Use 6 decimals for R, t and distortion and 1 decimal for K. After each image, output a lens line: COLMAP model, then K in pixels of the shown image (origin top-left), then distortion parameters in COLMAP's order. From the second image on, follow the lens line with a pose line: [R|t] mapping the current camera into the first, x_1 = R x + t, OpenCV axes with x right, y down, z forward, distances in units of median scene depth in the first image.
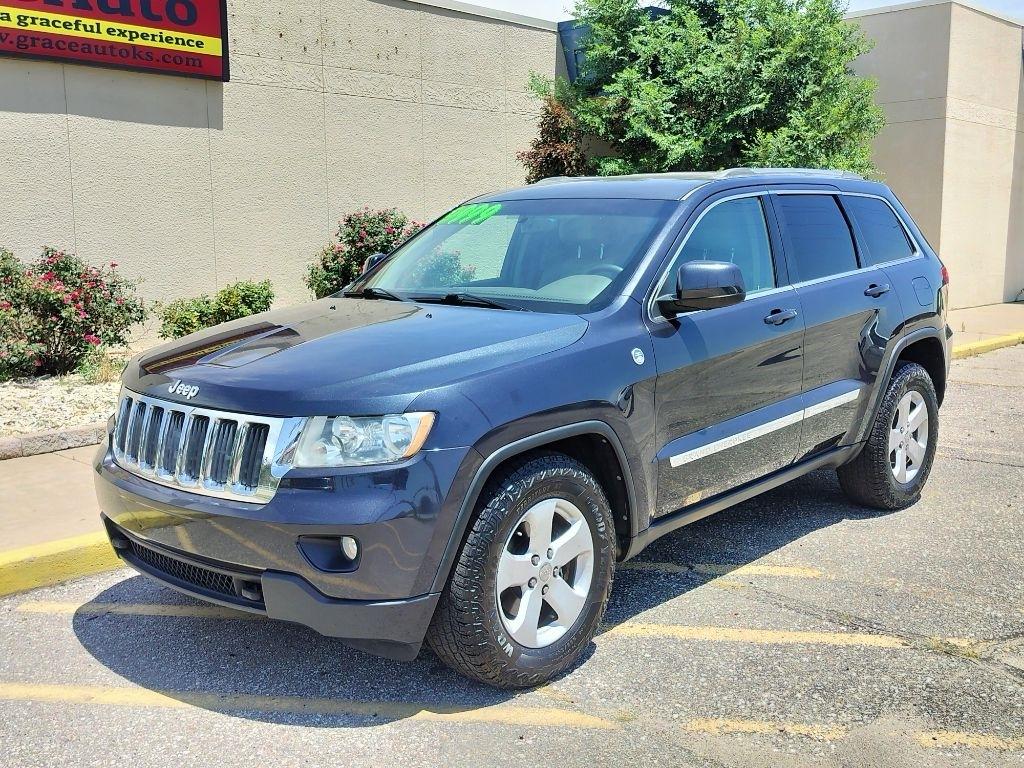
lens RADIAL K [[1078.7, 0, 514.2], [0, 1078.7, 380.1], [0, 0, 1]] dist [0.074229, -0.121332]
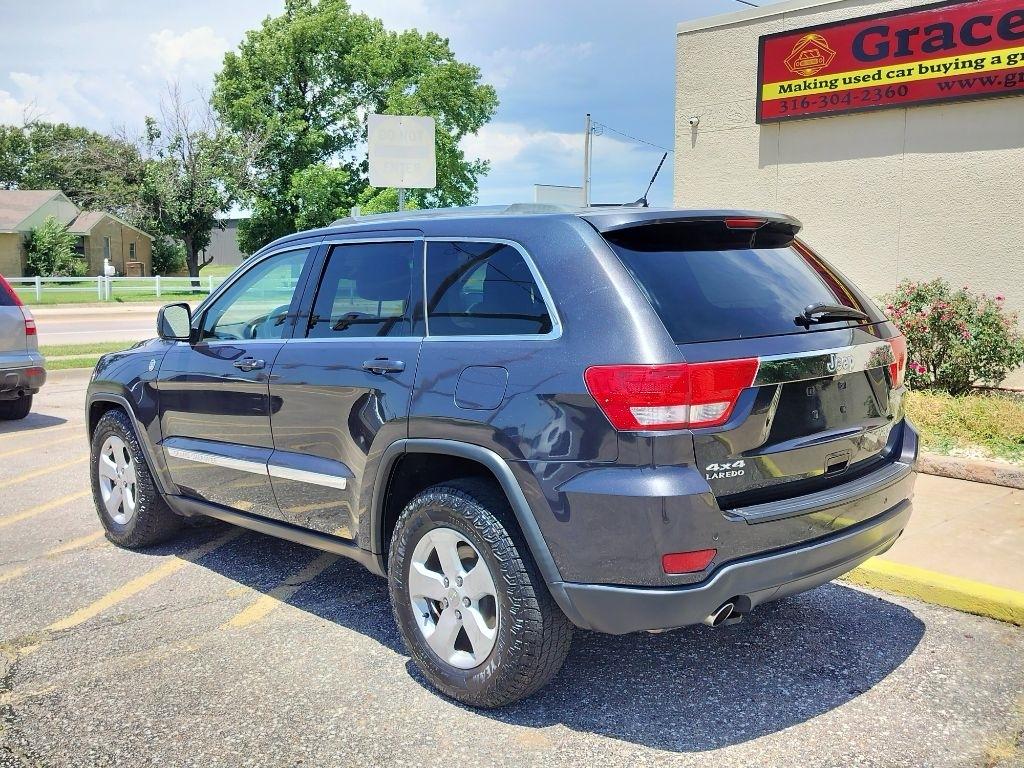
lens RADIAL K [[1006.9, 0, 510.1], [0, 1006.9, 382.4], [0, 0, 1]] dist [0.074544, -0.120113]
pose [[-0.073444, 0.128998, -0.988921, 0.555066], [-0.131889, 0.981634, 0.137842, -0.097499], [0.988540, 0.140551, -0.055082, 0.608544]]
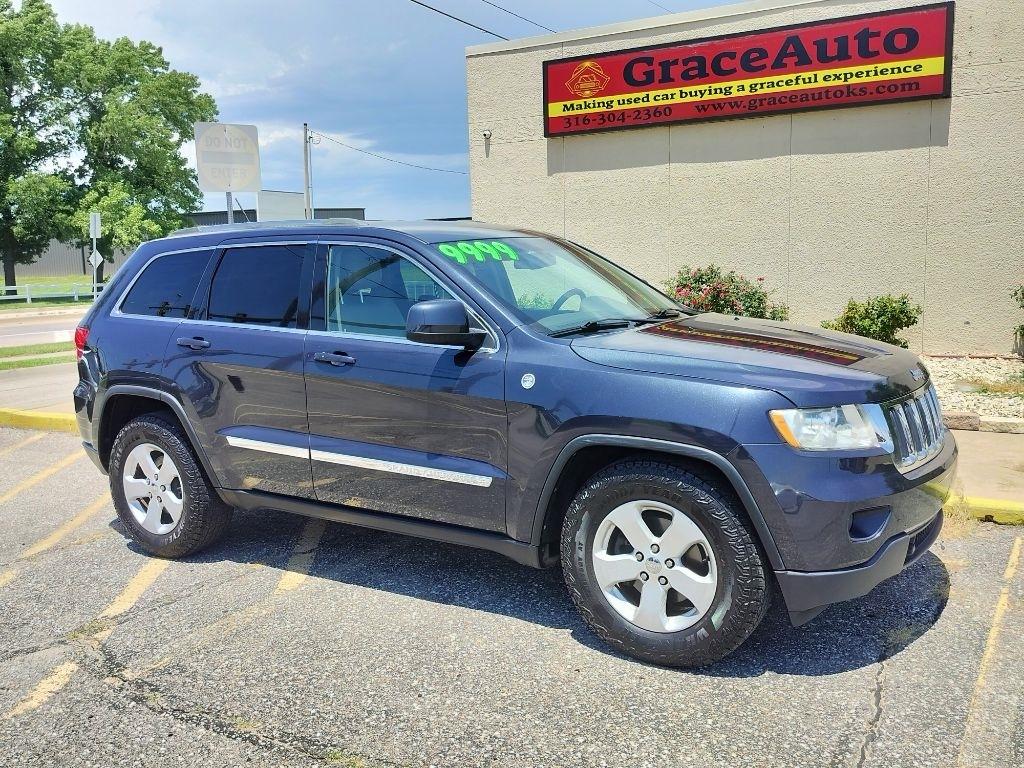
lens RADIAL K [[929.0, 0, 512.4], [0, 929.0, 387.9], [0, 0, 1]] dist [0.070289, -0.109609]
pose [[0.228254, 0.138158, -0.963749, 0.584524], [-0.104616, 0.987630, 0.116805, -0.075856], [0.967965, 0.074163, 0.239884, 0.468941]]
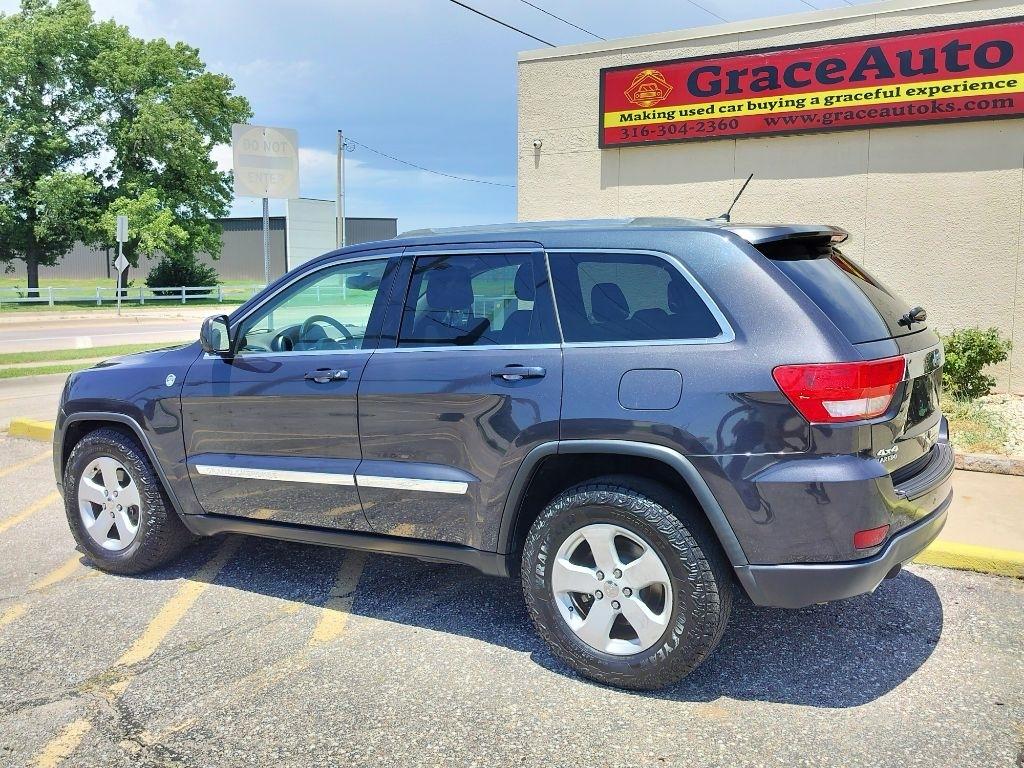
lens RADIAL K [[967.0, 0, 510.5], [0, 967.0, 383.8], [0, 0, 1]] dist [0.081289, -0.126257]
pose [[0.191963, 0.120649, -0.973958, 0.549997], [-0.133935, 0.986350, 0.095786, -0.076071], [0.972220, 0.112060, 0.205502, 0.458744]]
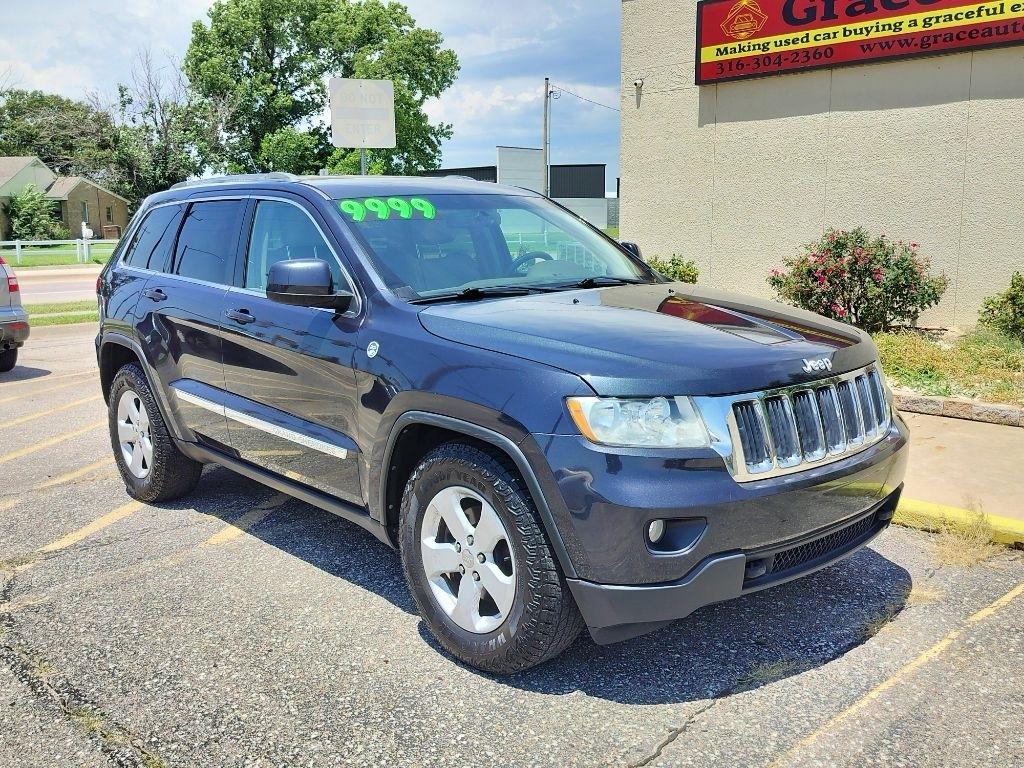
lens RADIAL K [[956.1, 0, 508.8], [0, 956.1, 380.0], [0, 0, 1]] dist [0.064865, -0.098952]
pose [[-0.039326, 0.173651, -0.984022, 0.578602], [-0.121299, 0.976671, 0.177202, -0.093607], [0.991837, 0.126329, -0.017345, 0.620857]]
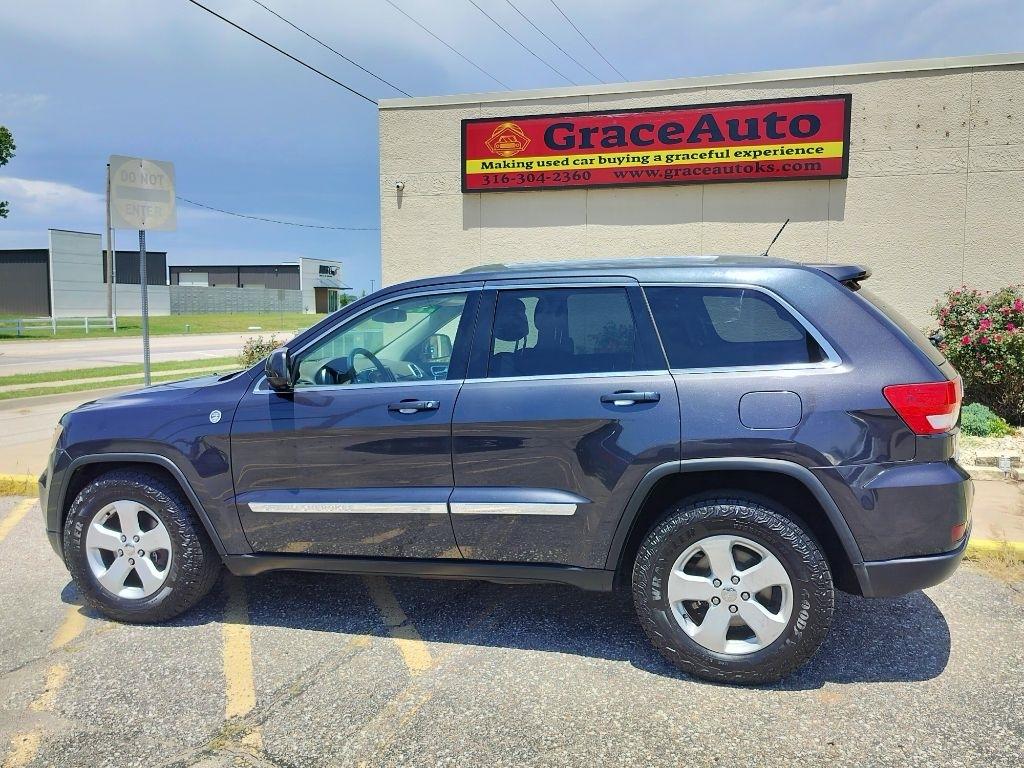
lens RADIAL K [[891.4, 0, 509.7], [0, 891.4, 387.3], [0, 0, 1]] dist [0.087804, -0.151944]
pose [[0.438389, 0.089680, -0.894300, 0.493684], [-0.124571, 0.991469, 0.038359, -0.057295], [0.890111, 0.094588, 0.445821, 0.325983]]
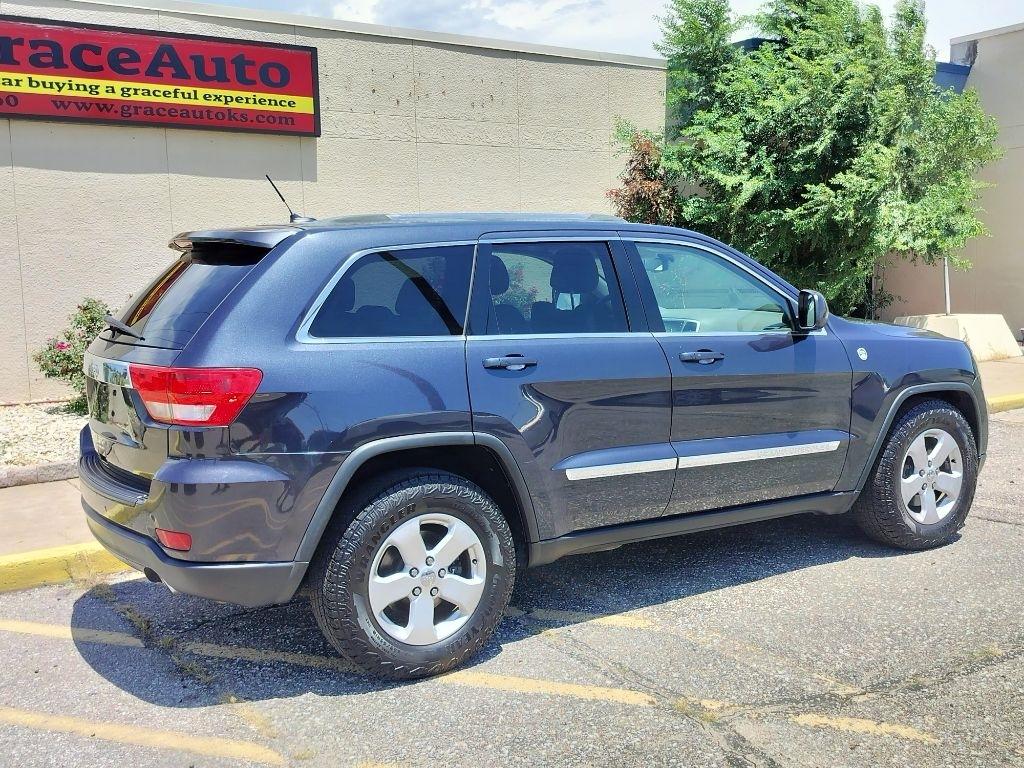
lens RADIAL K [[1065.0, 0, 517.2], [0, 1065.0, 384.3], [0, 0, 1]] dist [0.076122, -0.132385]
pose [[0.976437, 0.006061, -0.215717, 0.178274], [-0.011317, 0.999668, -0.023141, -0.007379], [0.215505, 0.025037, 0.976182, 0.012462]]
